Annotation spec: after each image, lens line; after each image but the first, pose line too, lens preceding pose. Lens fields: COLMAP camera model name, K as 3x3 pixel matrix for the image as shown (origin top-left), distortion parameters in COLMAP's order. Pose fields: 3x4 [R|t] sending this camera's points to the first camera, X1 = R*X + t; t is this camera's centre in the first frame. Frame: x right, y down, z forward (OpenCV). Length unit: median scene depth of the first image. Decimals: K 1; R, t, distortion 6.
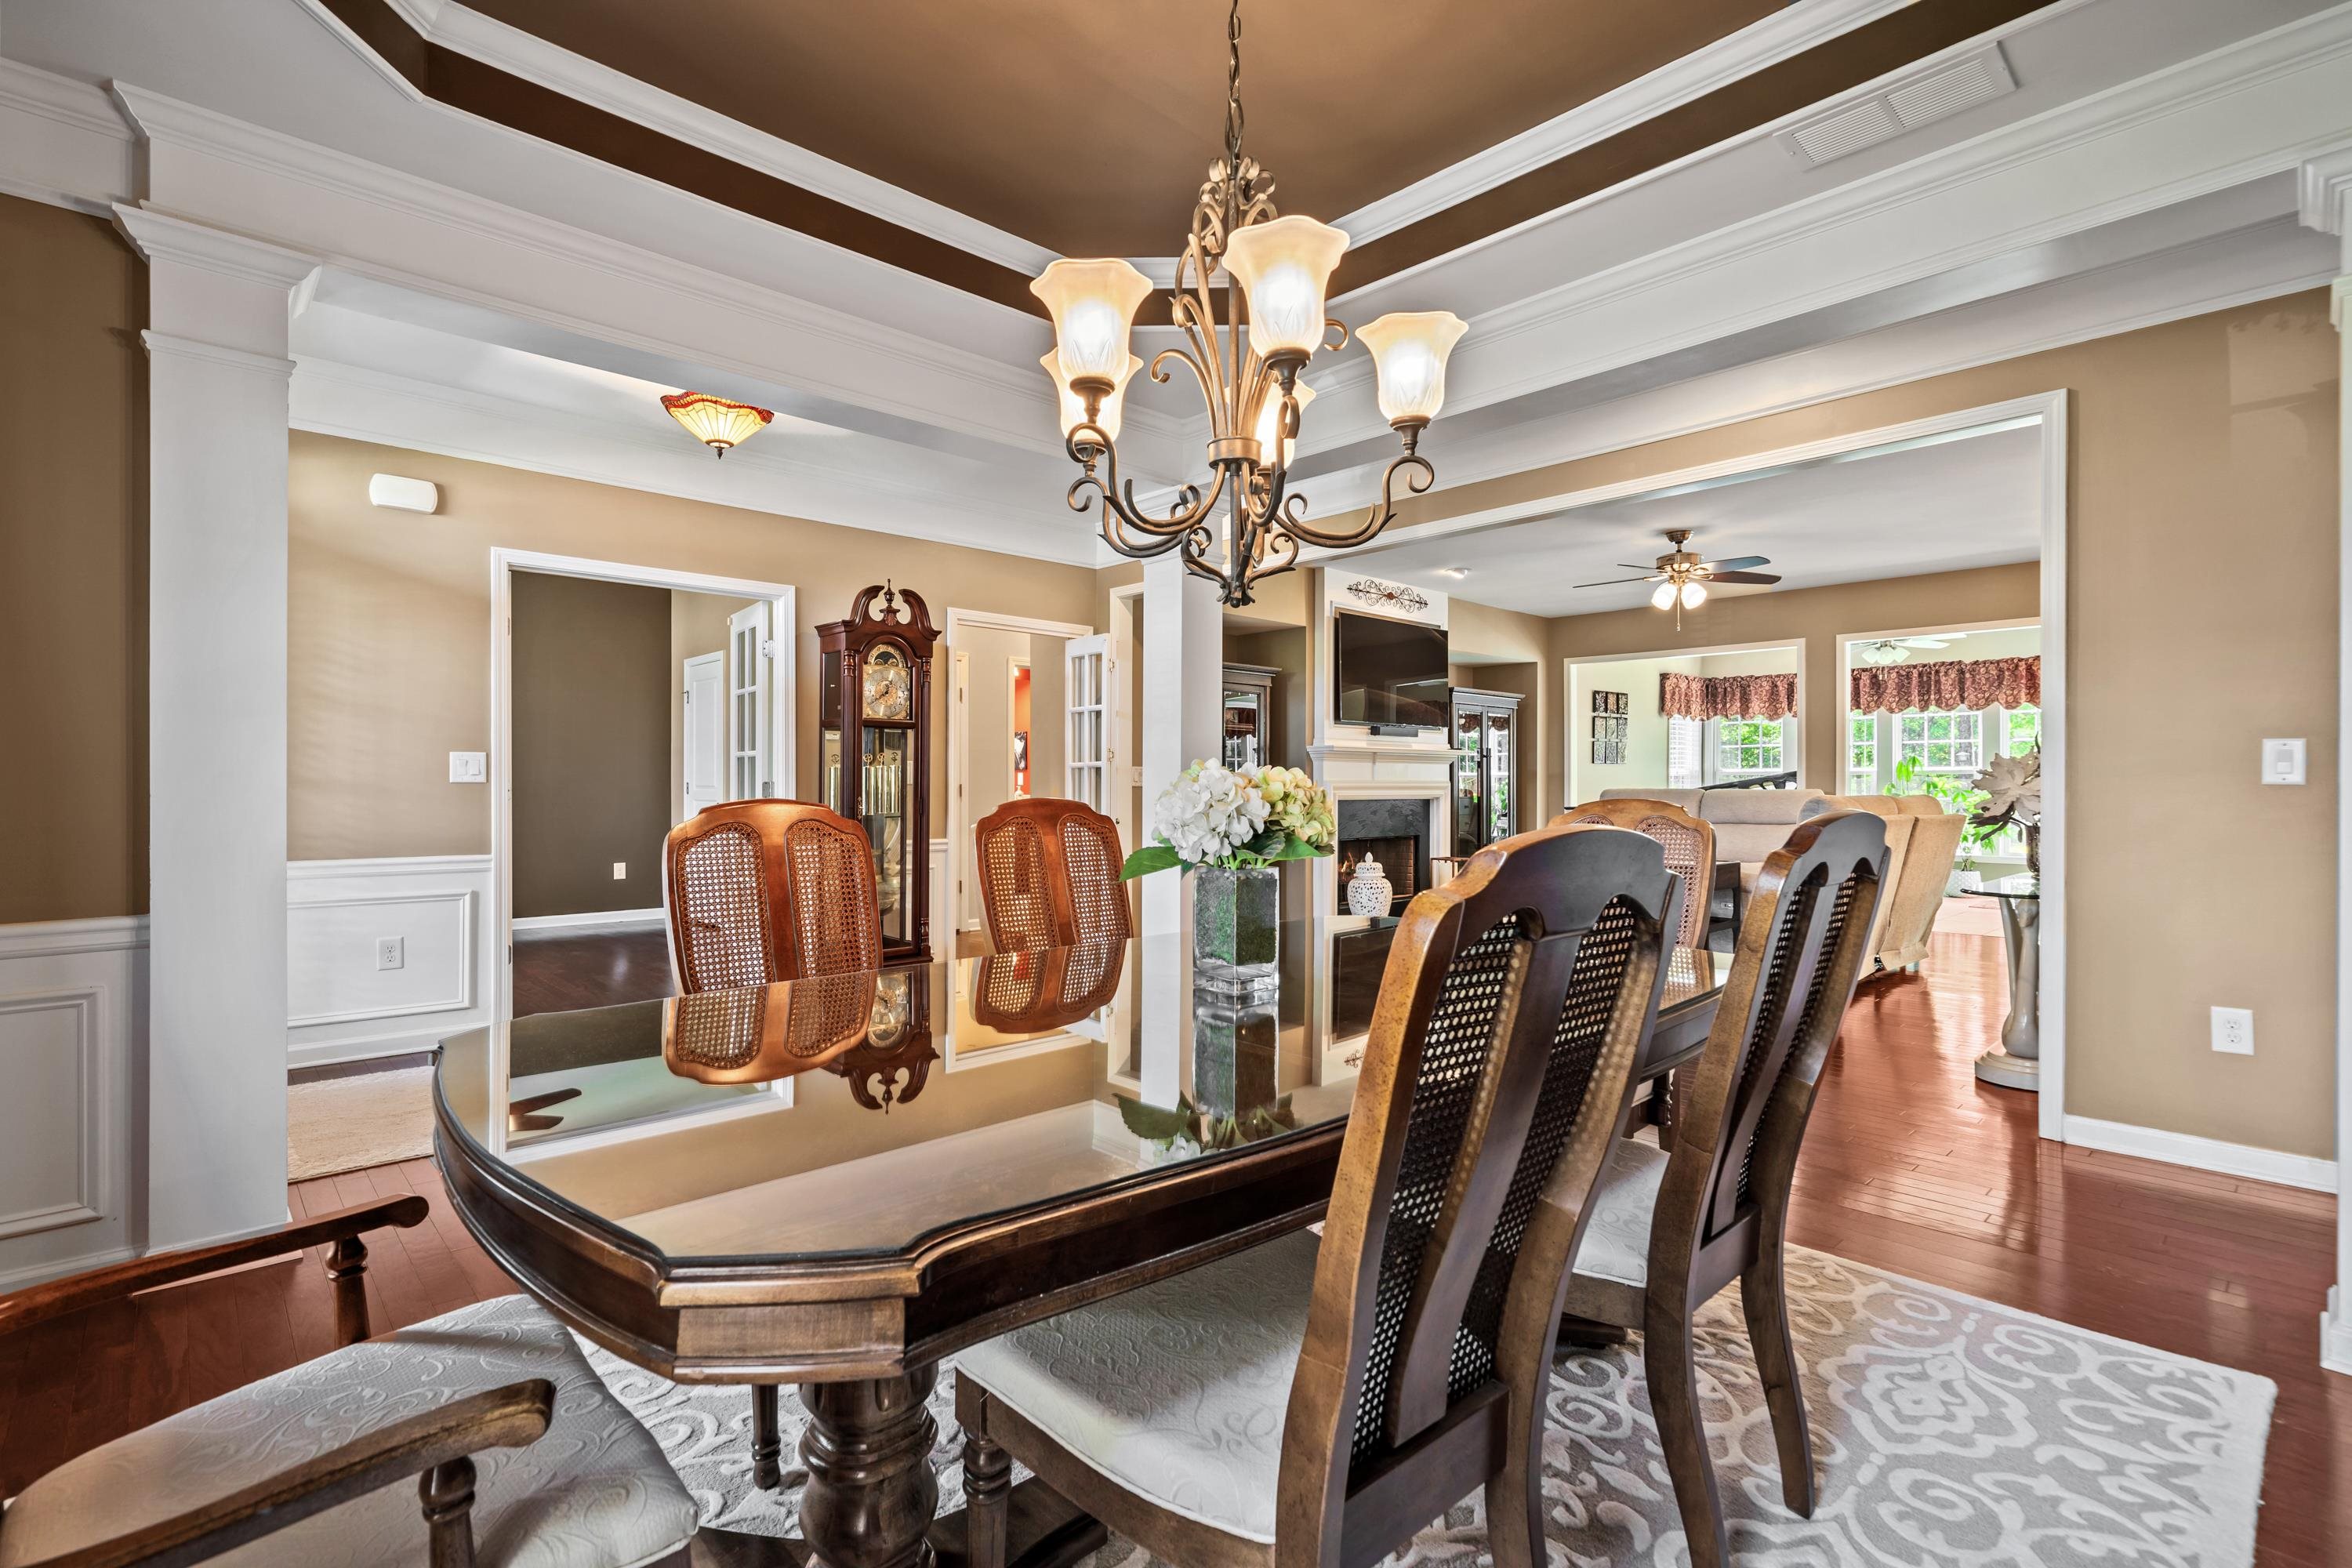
lens RADIAL K [[1079.2, 0, 1175.2], [0, 1079.2, 780.8], [0, 0, 1]] dist [0.003648, 0.001053]
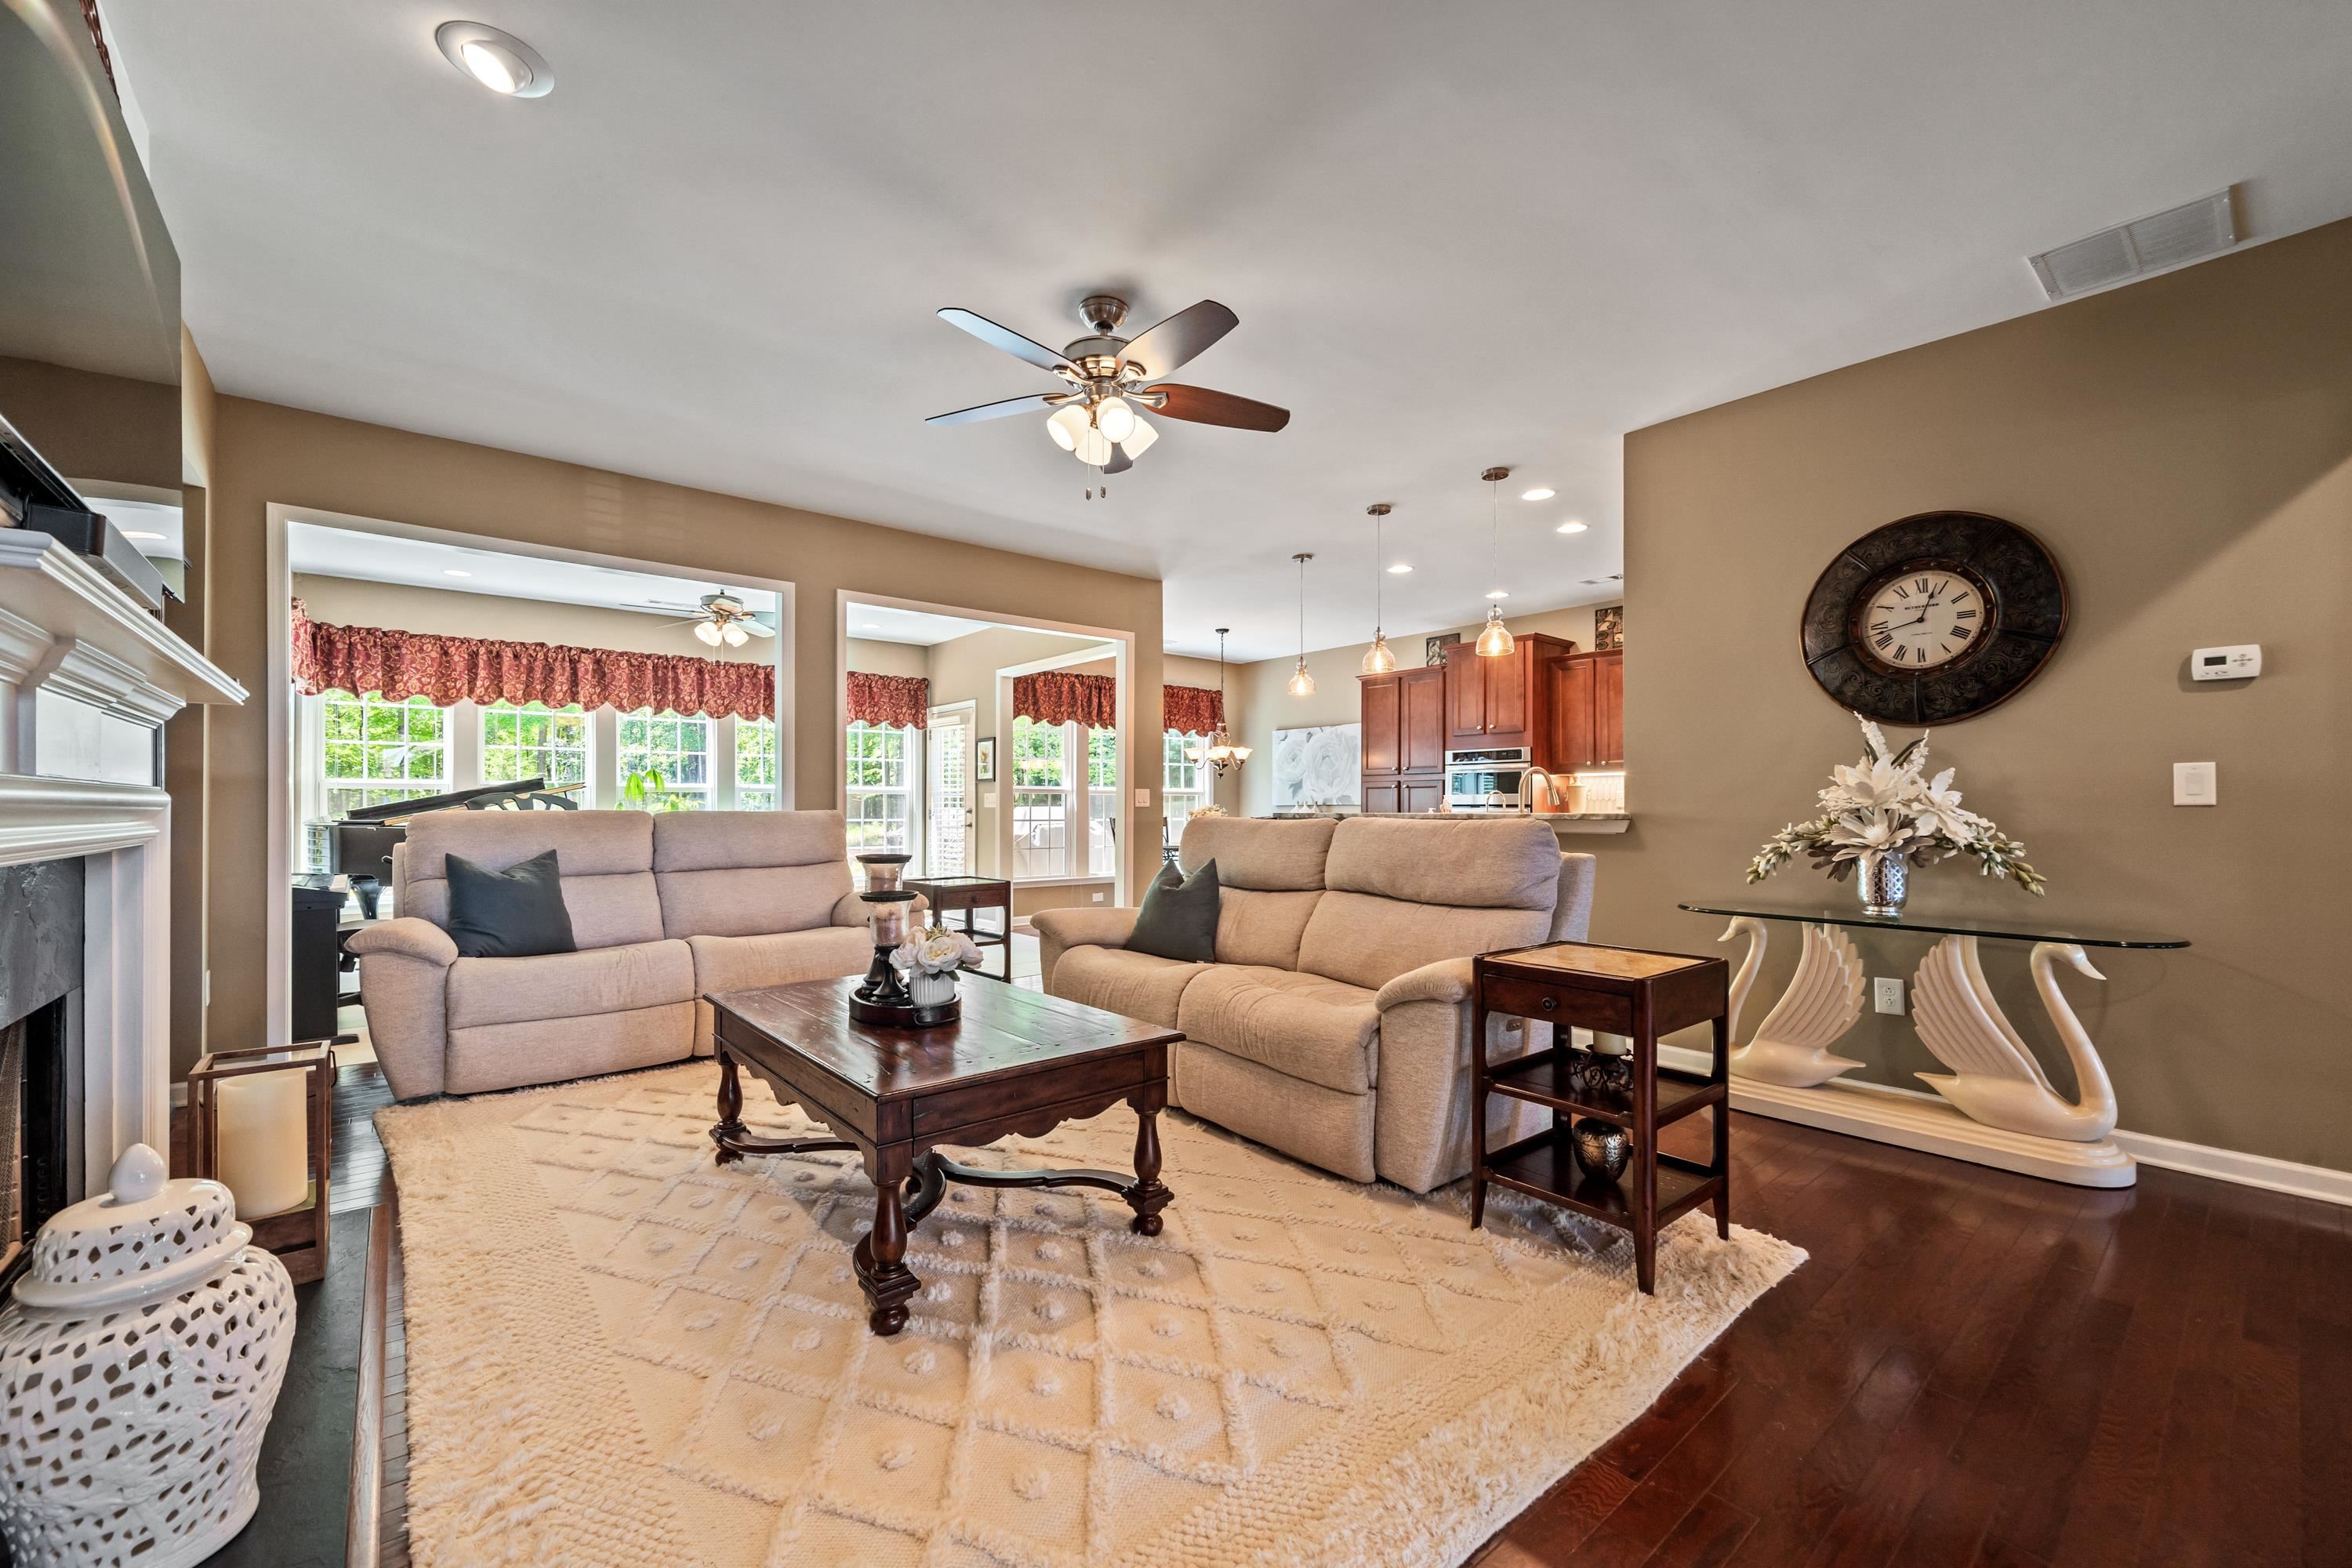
lens RADIAL K [[944.7, 0, 1163.6], [0, 944.7, 802.0], [0, 0, 1]] dist [-0.003516, 0.000769]
pose [[0.058307, 0.005222, 0.998285, 0.012065], [-0.004967, 0.999975, -0.004941, 0.003426], [-0.998286, -0.004670, 0.058332, 0.628405]]
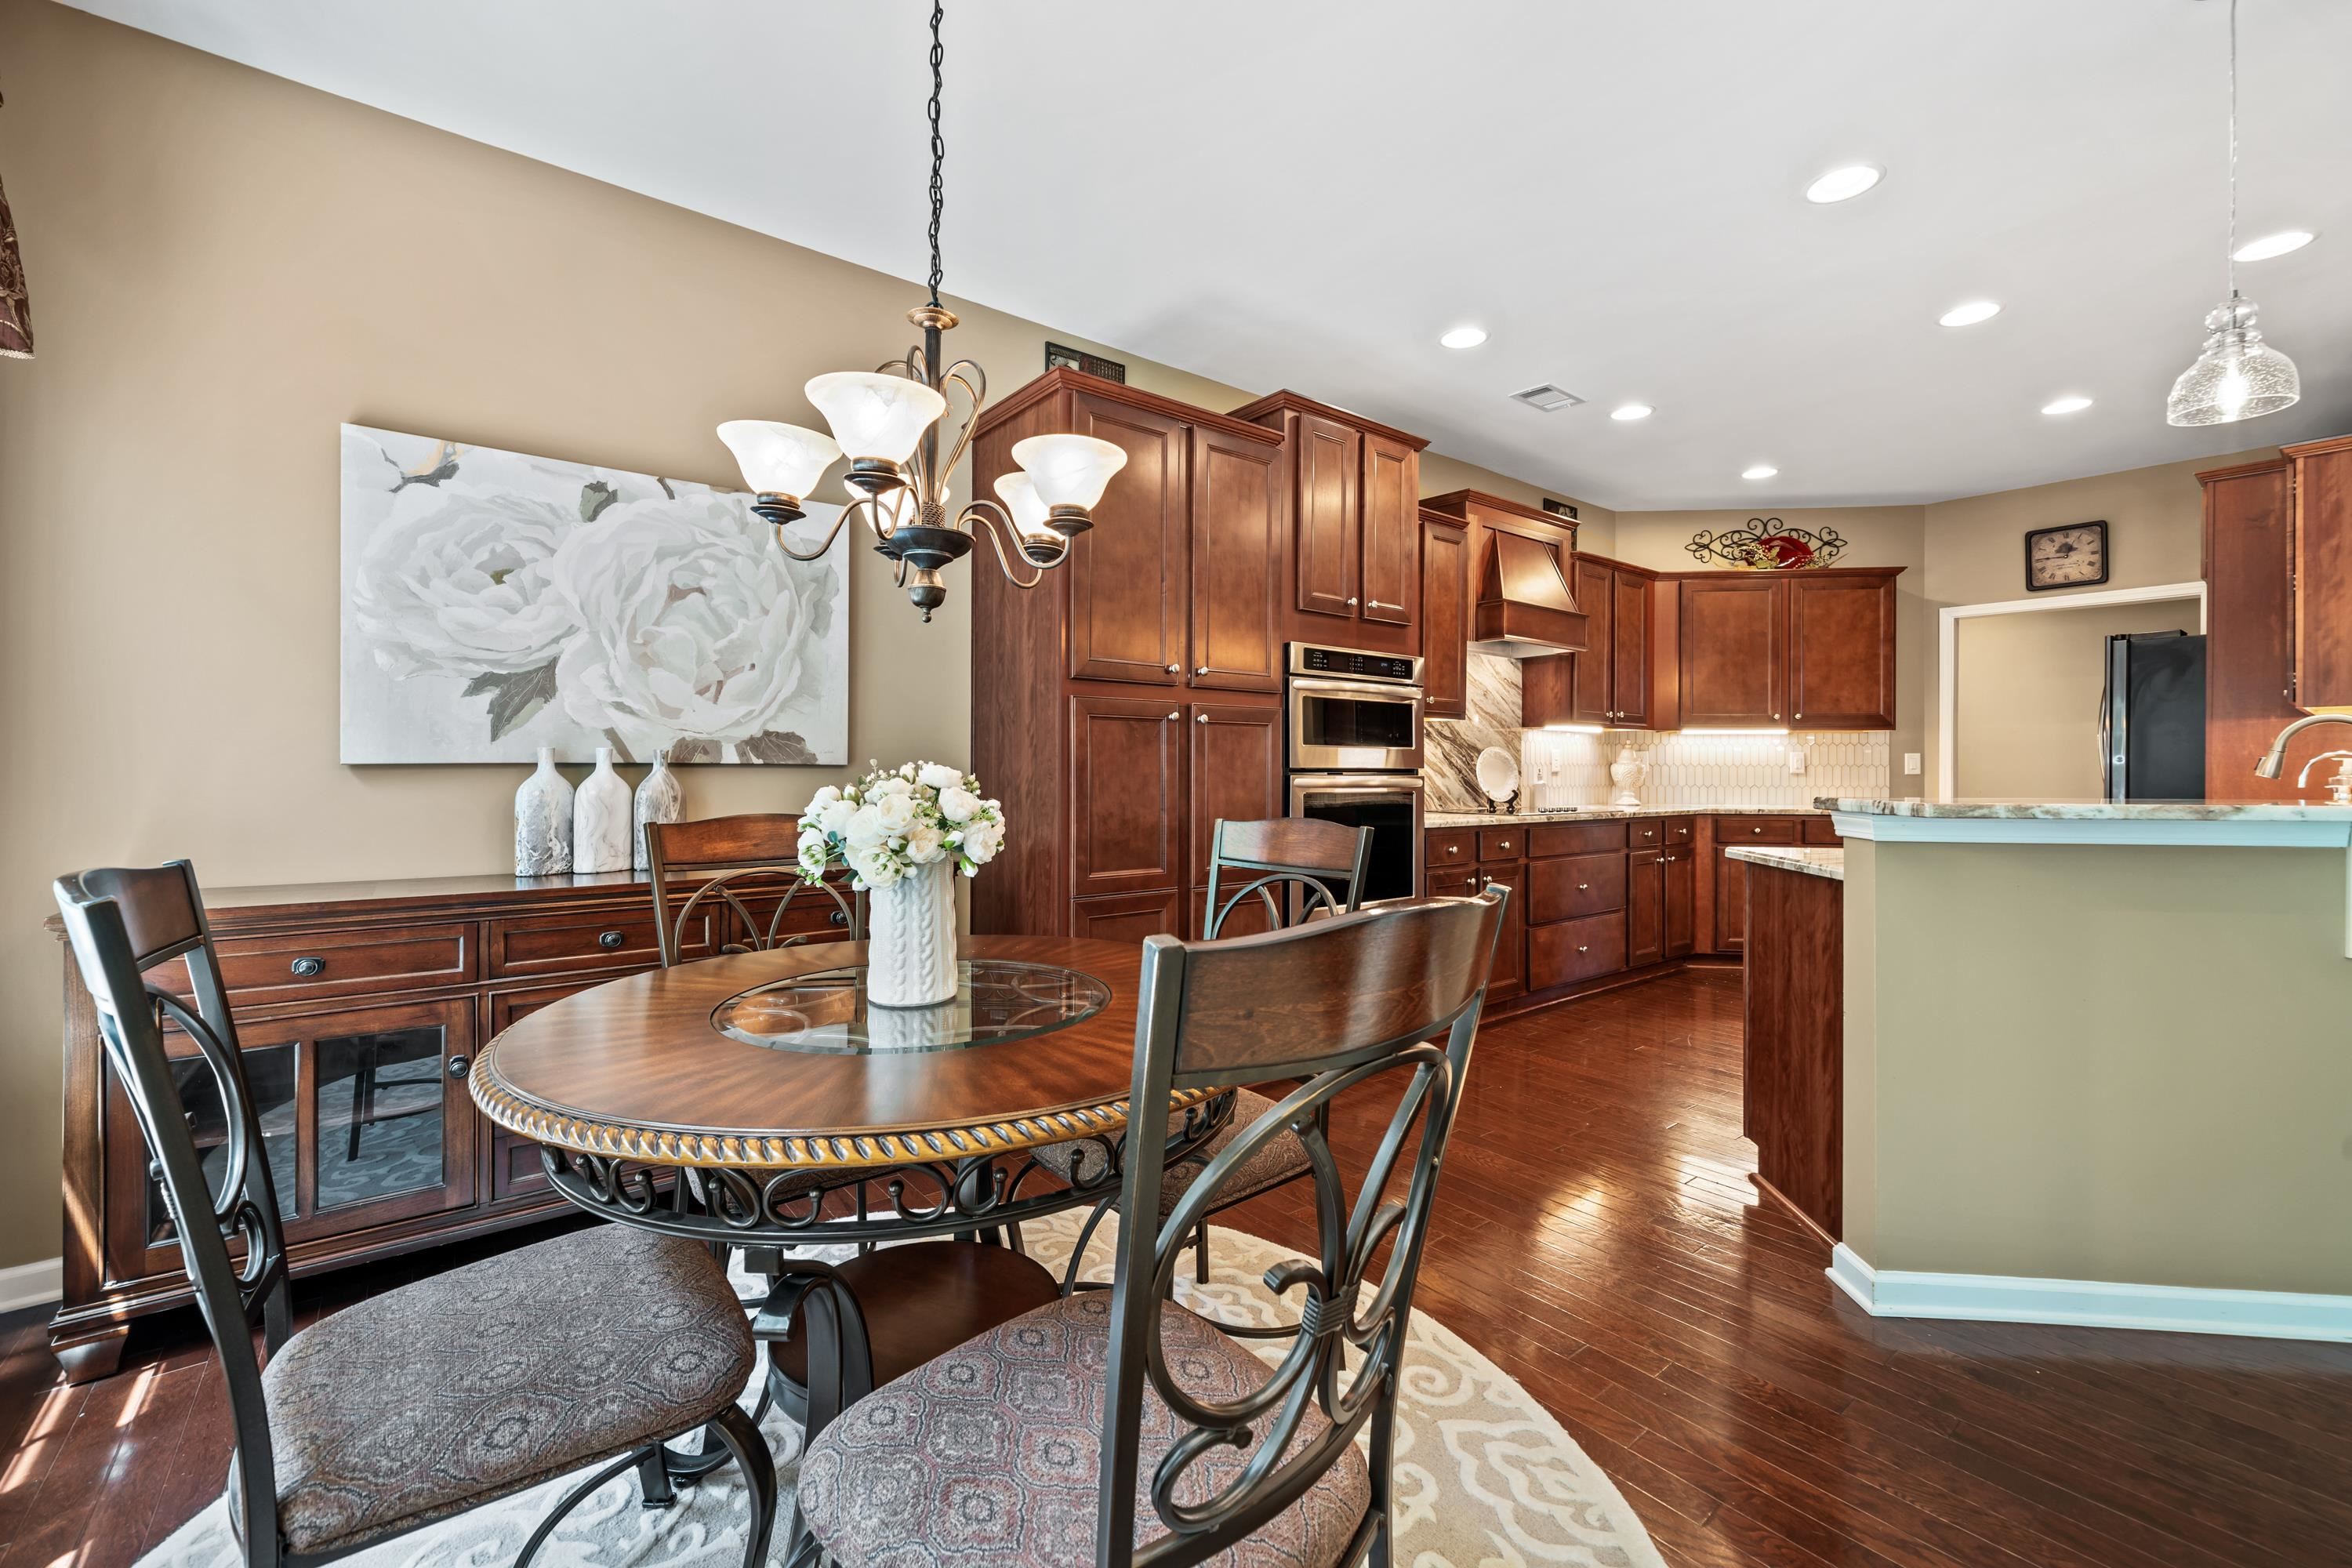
lens RADIAL K [[944.7, 0, 1180.7], [0, 944.7, 762.7], [0, 0, 1]] dist [-0.003516, 0.000769]
pose [[-0.996080, -0.007364, 0.088147, 0.781999], [-0.007908, 0.999952, -0.005822, 0.001147], [-0.088100, -0.006496, -0.996090, 0.766501]]
